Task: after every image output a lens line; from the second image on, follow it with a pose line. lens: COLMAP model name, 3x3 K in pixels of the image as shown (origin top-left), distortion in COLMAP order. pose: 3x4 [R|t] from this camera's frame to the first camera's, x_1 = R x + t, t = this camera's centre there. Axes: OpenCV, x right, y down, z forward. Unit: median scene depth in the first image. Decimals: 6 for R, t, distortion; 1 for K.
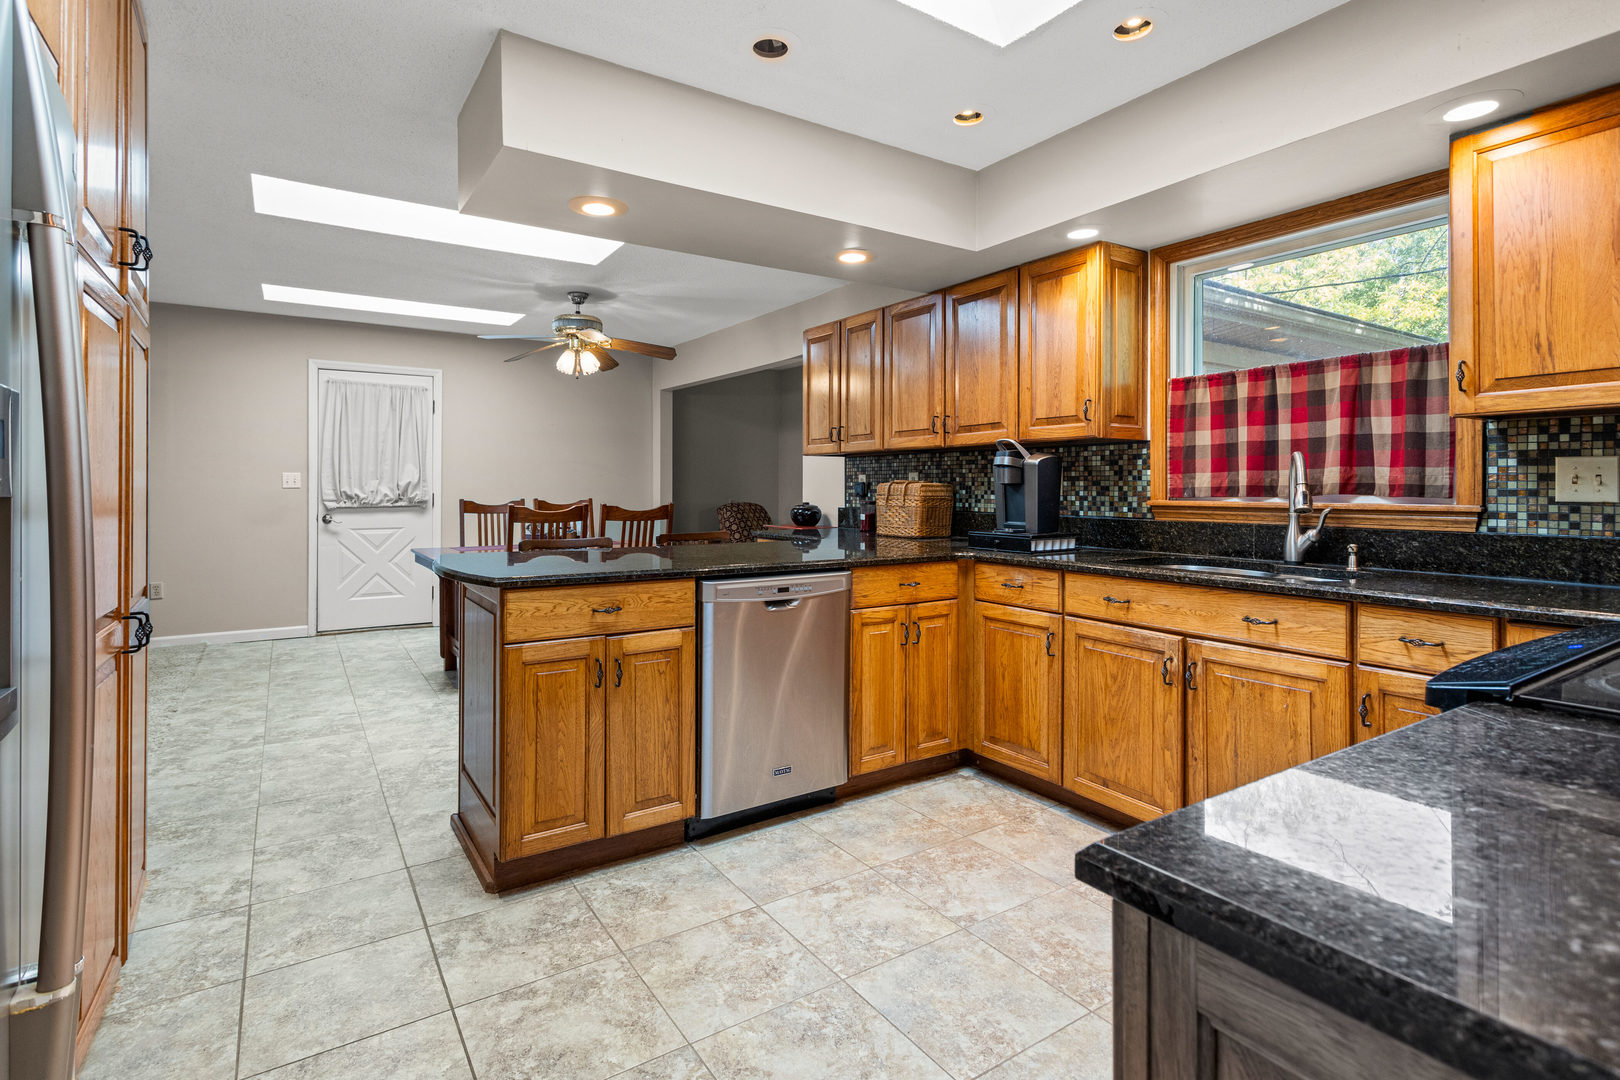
lens RADIAL K [[783.4, 0, 798.5], [0, 783.4, 489.2], [0, 0, 1]] dist [0.001869, 0.000476]
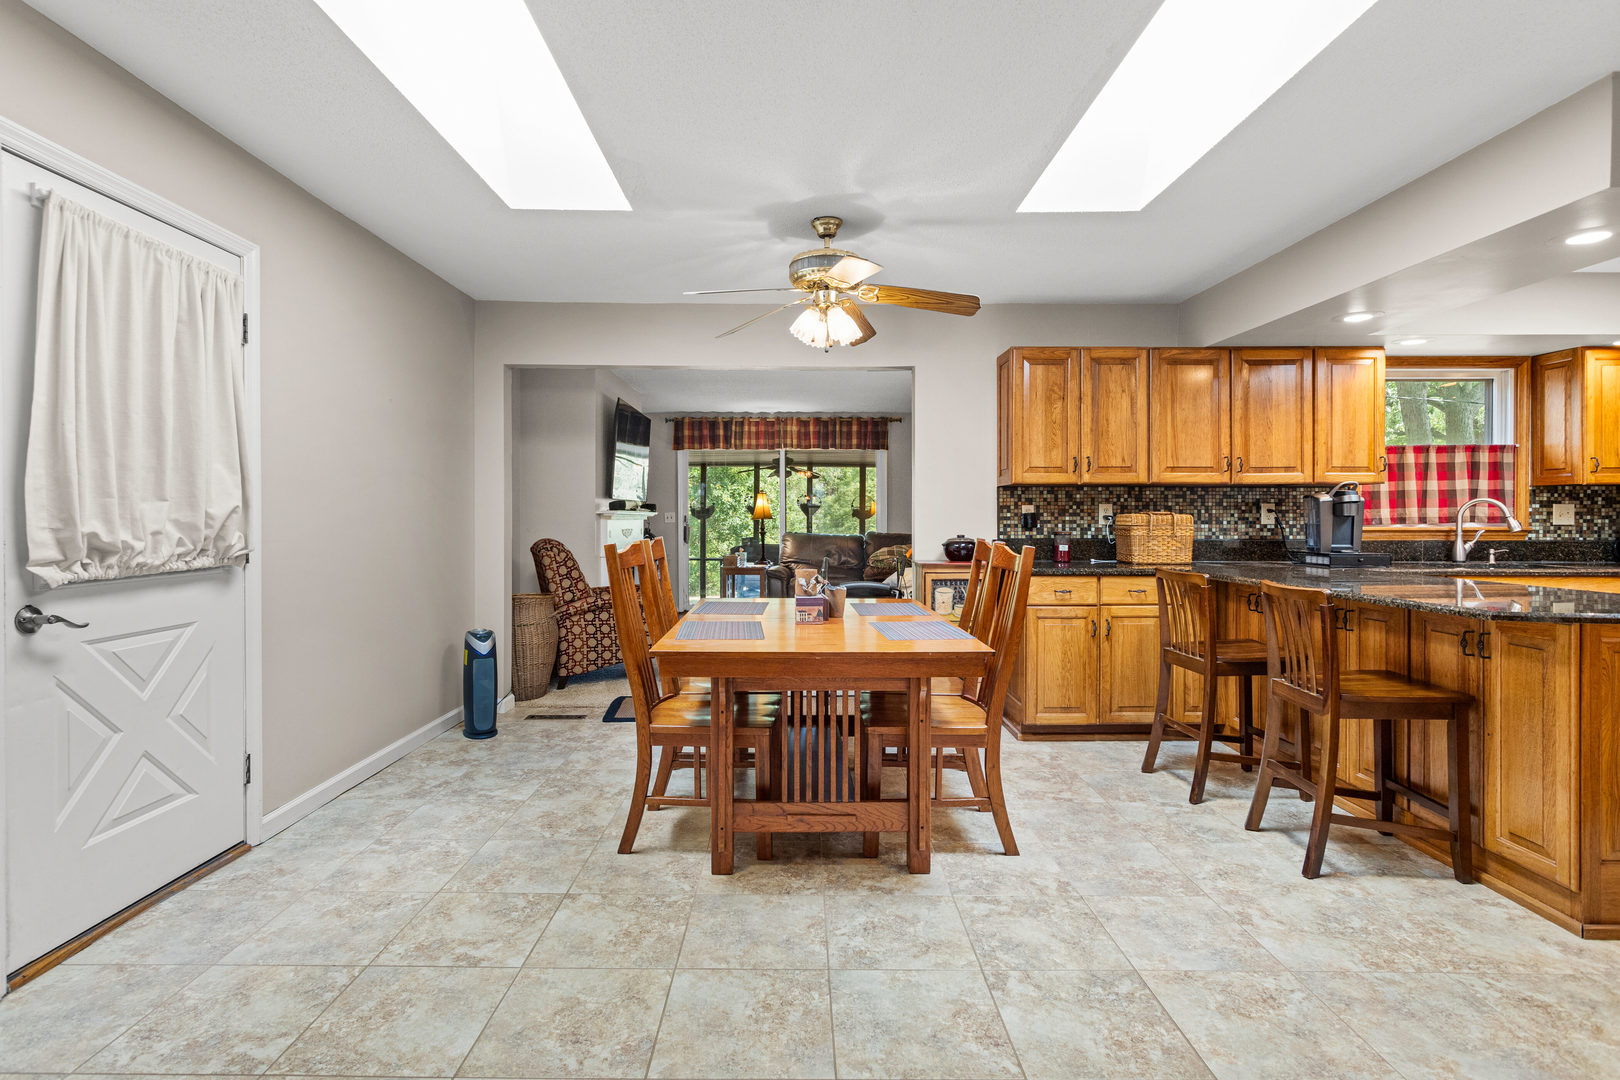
lens RADIAL K [[783.4, 0, 795.2], [0, 783.4, 519.8], [0, 0, 1]] dist [0.001869, 0.000476]
pose [[0.546366, -0.005679, 0.837527, -1.516437], [0.001892, 0.999983, 0.005547, -0.010378], [-0.837544, -0.001446, 0.546367, 1.203358]]
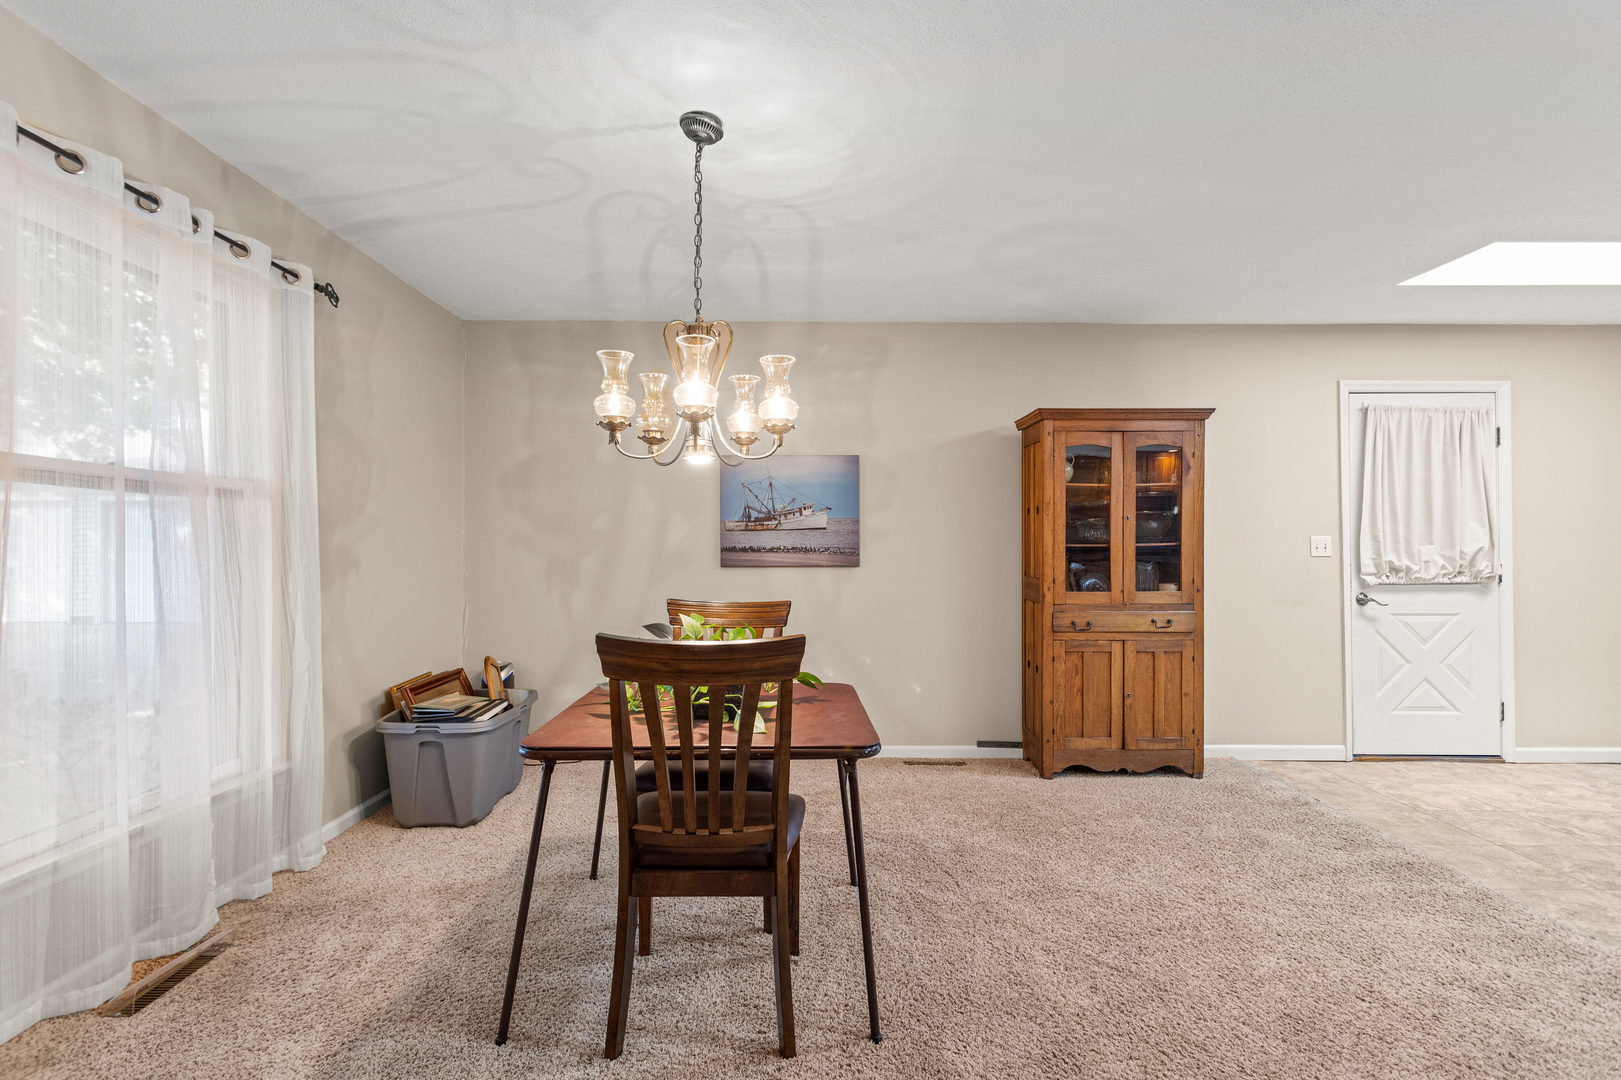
lens RADIAL K [[783.9, 0, 805.7], [0, 783.9, 544.3], [0, 0, 1]] dist [0.001869, 0.000476]
pose [[0.842688, -0.007547, -0.538349, -1.394763], [-0.000294, 0.999895, -0.014477, -0.004612], [0.538401, 0.012358, 0.842598, 0.250175]]
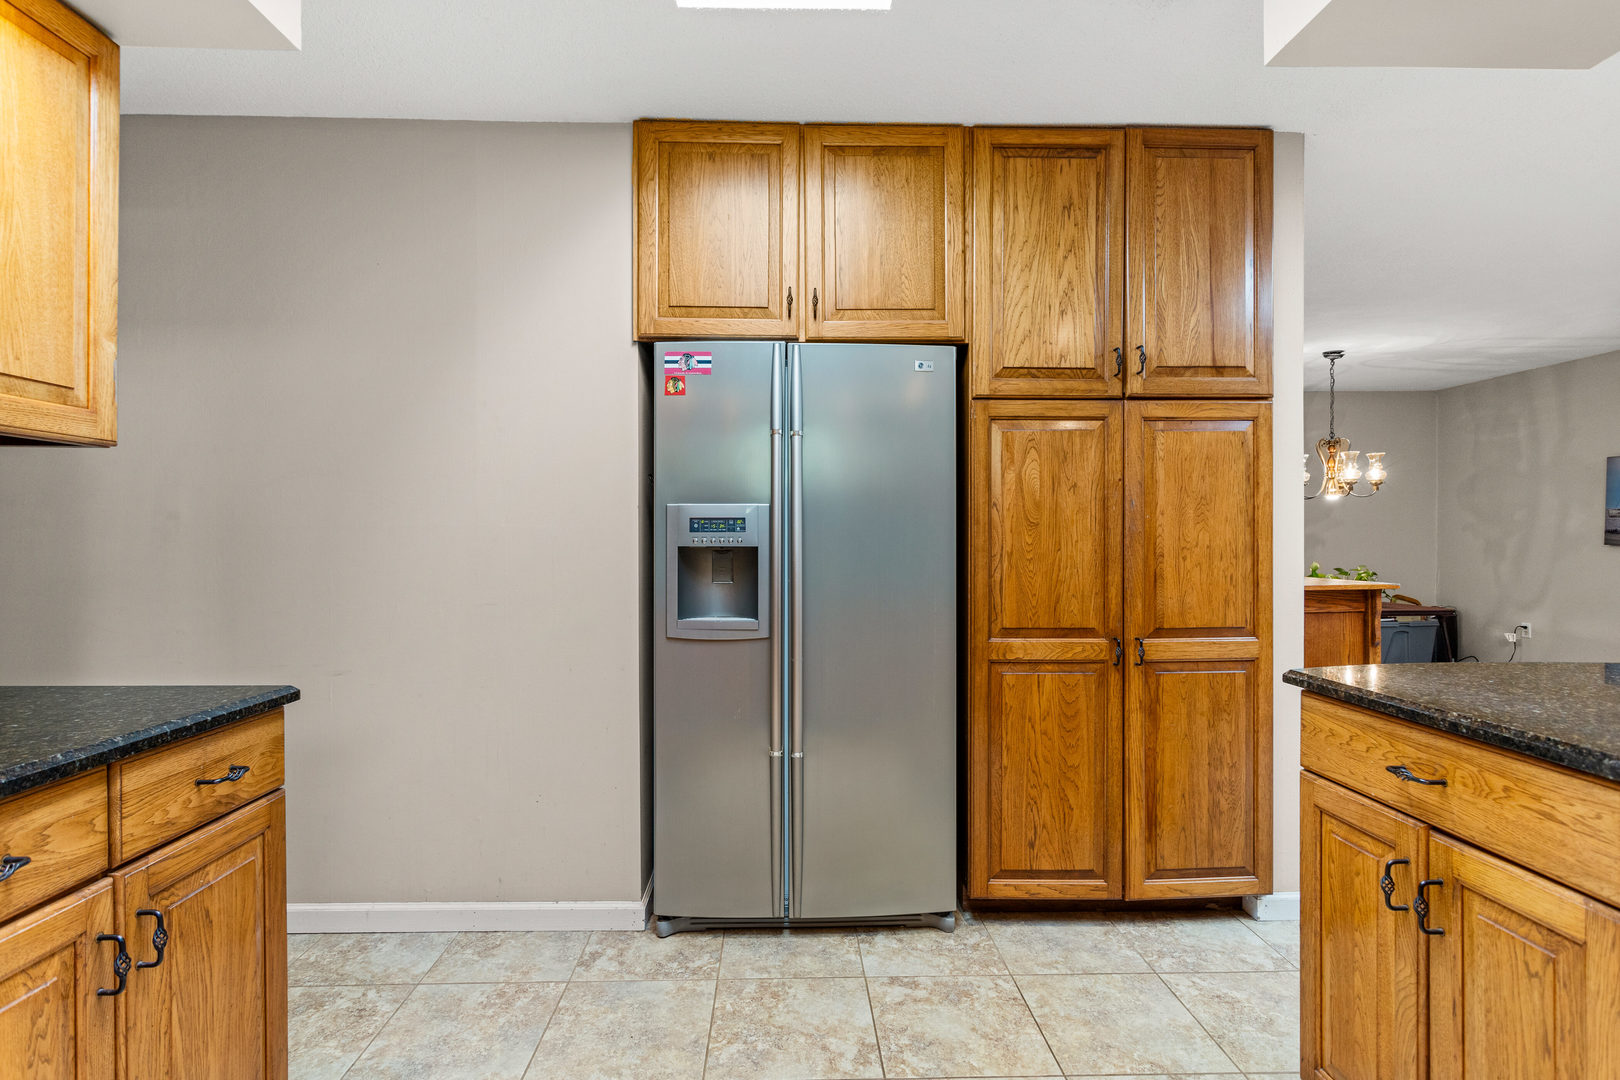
lens RADIAL K [[783.4, 0, 800.1], [0, 783.4, 542.0], [0, 0, 1]] dist [0.001869, 0.000476]
pose [[-0.522948, 0.004058, -0.852355, 0.353562], [0.000505, 0.999990, 0.004451, -0.005244], [0.852364, 0.001897, -0.522945, 0.768772]]
